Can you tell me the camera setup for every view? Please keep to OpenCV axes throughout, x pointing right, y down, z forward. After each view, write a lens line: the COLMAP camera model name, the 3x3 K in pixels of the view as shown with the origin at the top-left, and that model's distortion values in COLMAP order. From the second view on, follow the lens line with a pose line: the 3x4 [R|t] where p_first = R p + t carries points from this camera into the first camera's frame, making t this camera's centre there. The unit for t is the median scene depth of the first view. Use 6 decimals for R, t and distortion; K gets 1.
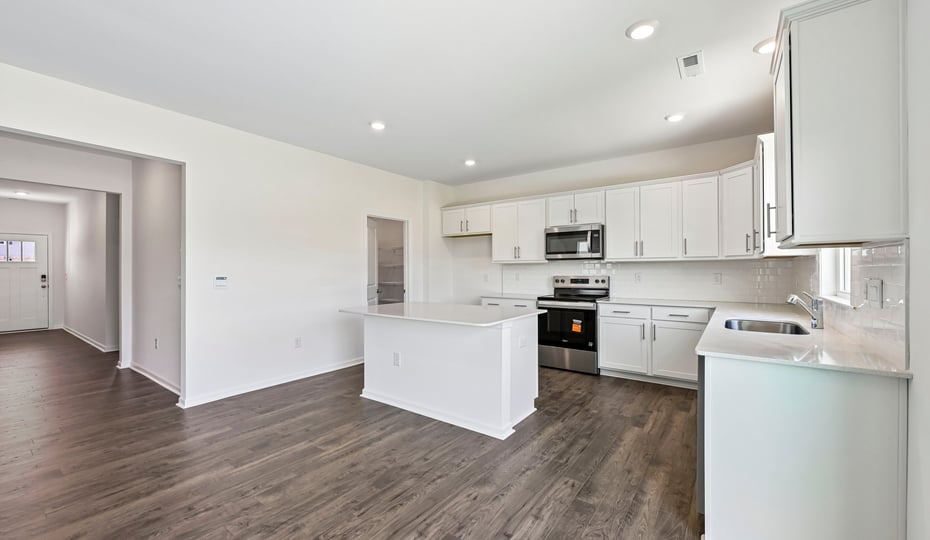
lens RADIAL K [[369.1, 0, 465.0], [0, 369.1, 270.0], [0, 0, 1]] dist [0.000578, -0.000131]
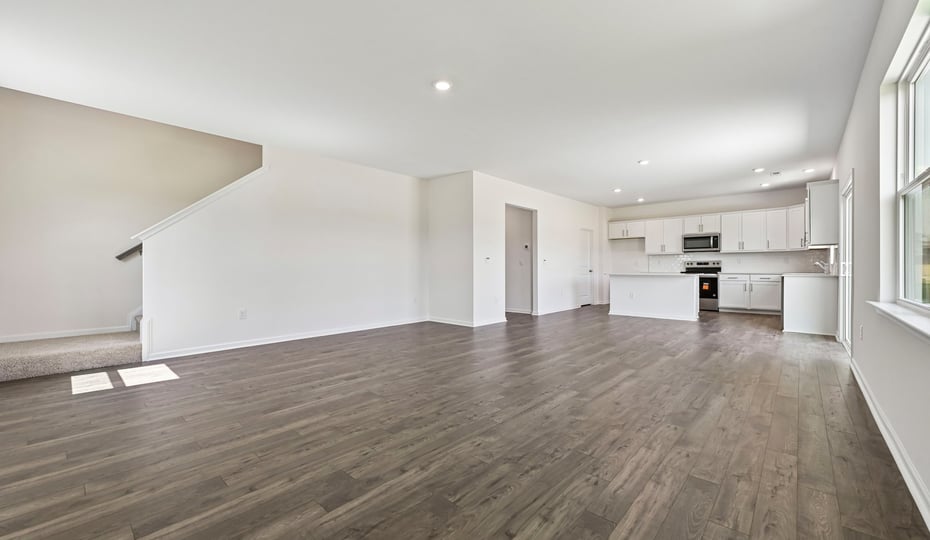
lens RADIAL K [[369.1, 0, 465.0], [0, 369.1, 270.0], [0, 0, 1]] dist [0.000578, -0.000131]
pose [[0.994252, -0.000348, -0.107066, -0.756533], [0.001183, 0.999969, 0.007740, 0.052691], [0.107060, -0.007822, 0.994222, -1.070709]]
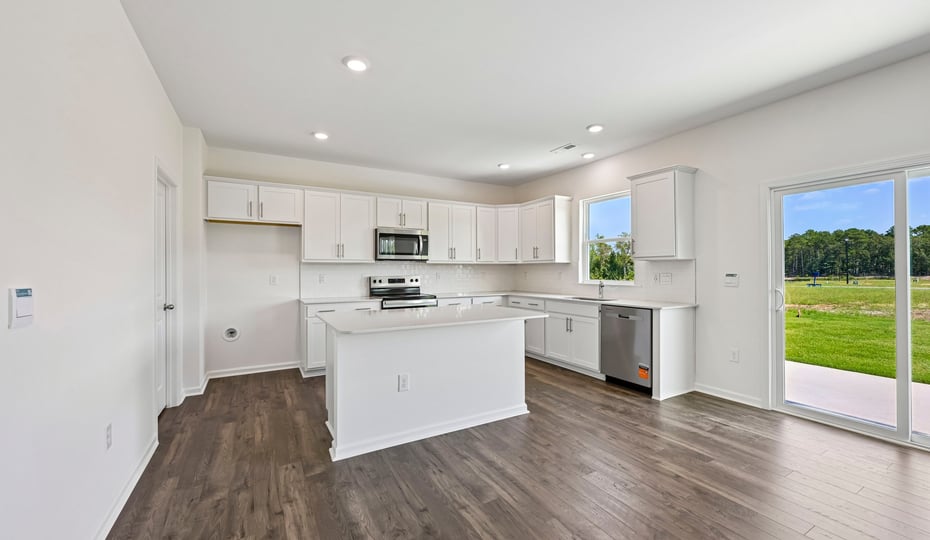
lens RADIAL K [[369.1, 0, 465.0], [0, 369.1, 270.0], [0, 0, 1]] dist [0.000578, -0.000131]
pose [[0.407722, 0.004170, 0.913097, -0.669279], [0.000422, 0.999989, -0.004755, 0.004384], [-0.913106, 0.002324, 0.407716, 0.440734]]
